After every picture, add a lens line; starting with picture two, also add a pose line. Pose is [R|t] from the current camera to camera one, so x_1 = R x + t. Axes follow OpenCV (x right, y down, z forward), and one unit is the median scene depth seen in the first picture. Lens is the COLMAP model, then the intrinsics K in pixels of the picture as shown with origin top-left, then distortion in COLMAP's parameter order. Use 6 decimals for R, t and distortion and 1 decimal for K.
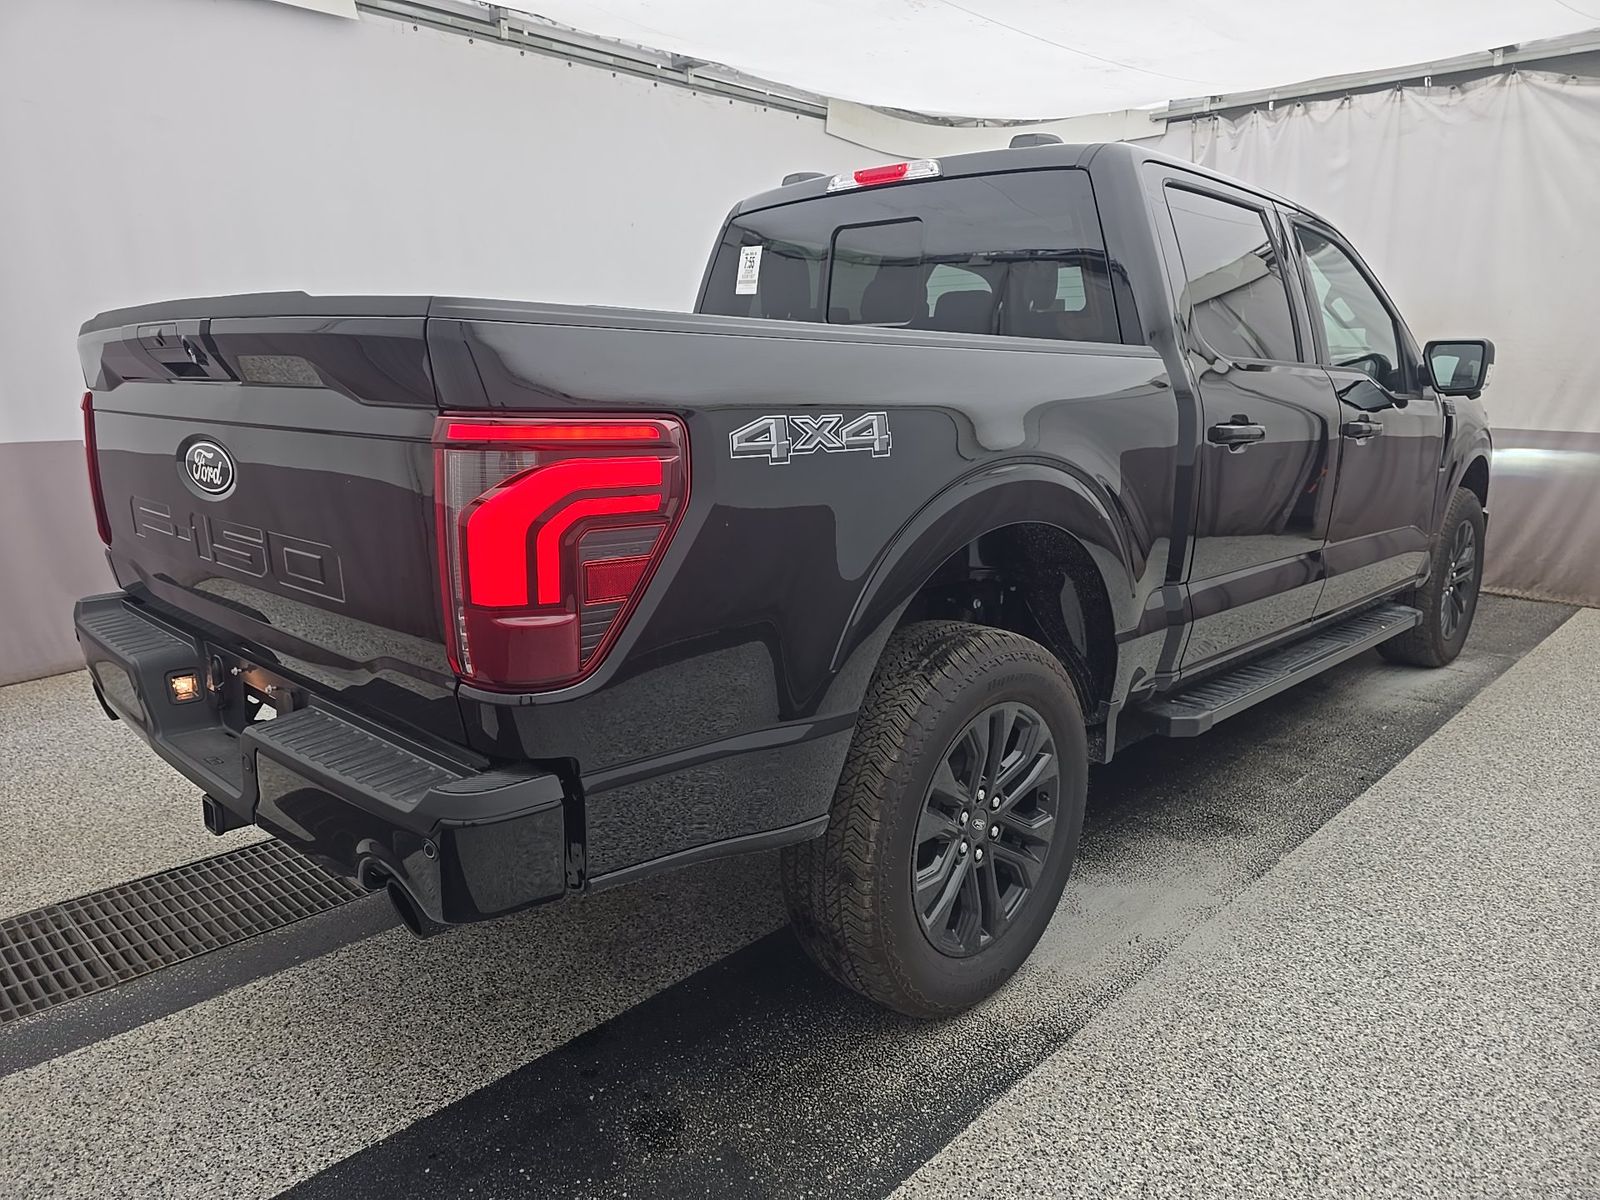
lens RADIAL K [[1074.4, 0, 800.0], [0, 1074.4, 600.0], [0, 0, 1]] dist [0.047659, -0.039382]
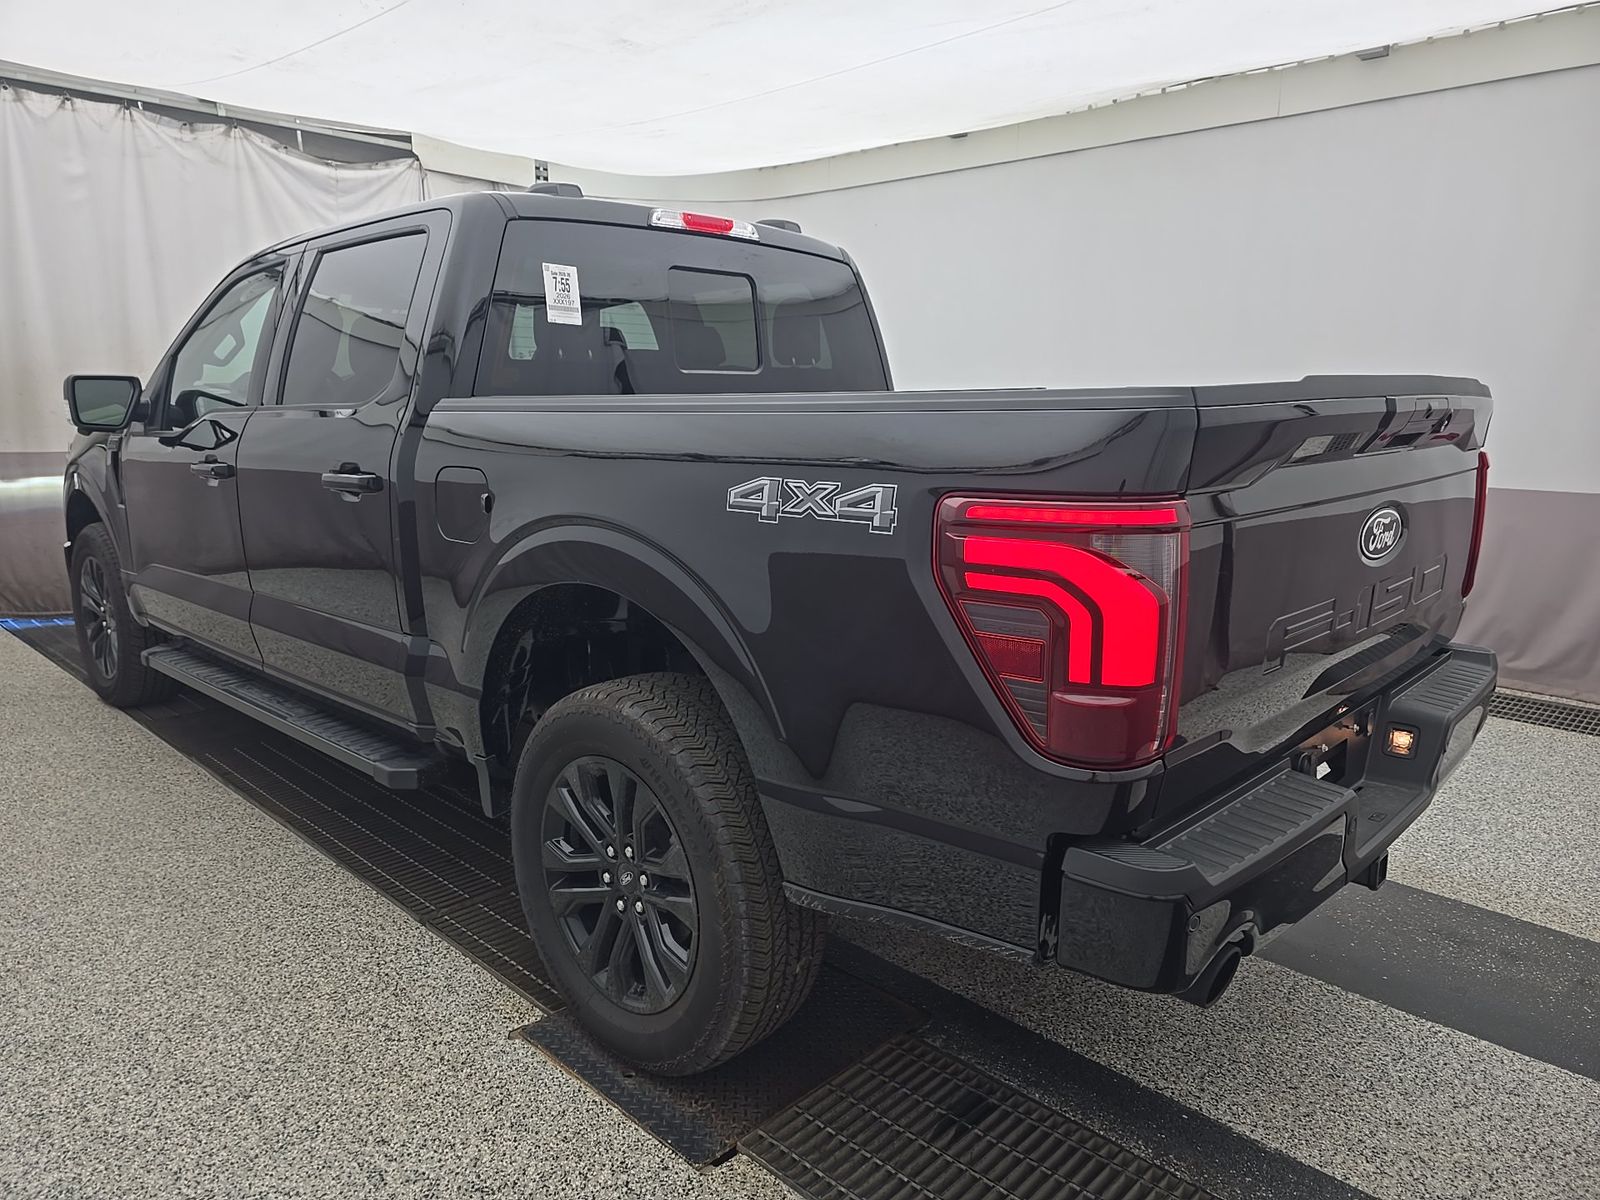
lens RADIAL K [[1074.4, 0, 800.0], [0, 1074.4, 600.0], [0, 0, 1]] dist [0.047659, -0.039382]
pose [[0.001033, -0.195744, 0.980654, -0.518818], [0.203404, 0.960195, 0.191446, -0.122529], [-0.979094, 0.199271, 0.040807, 0.500046]]
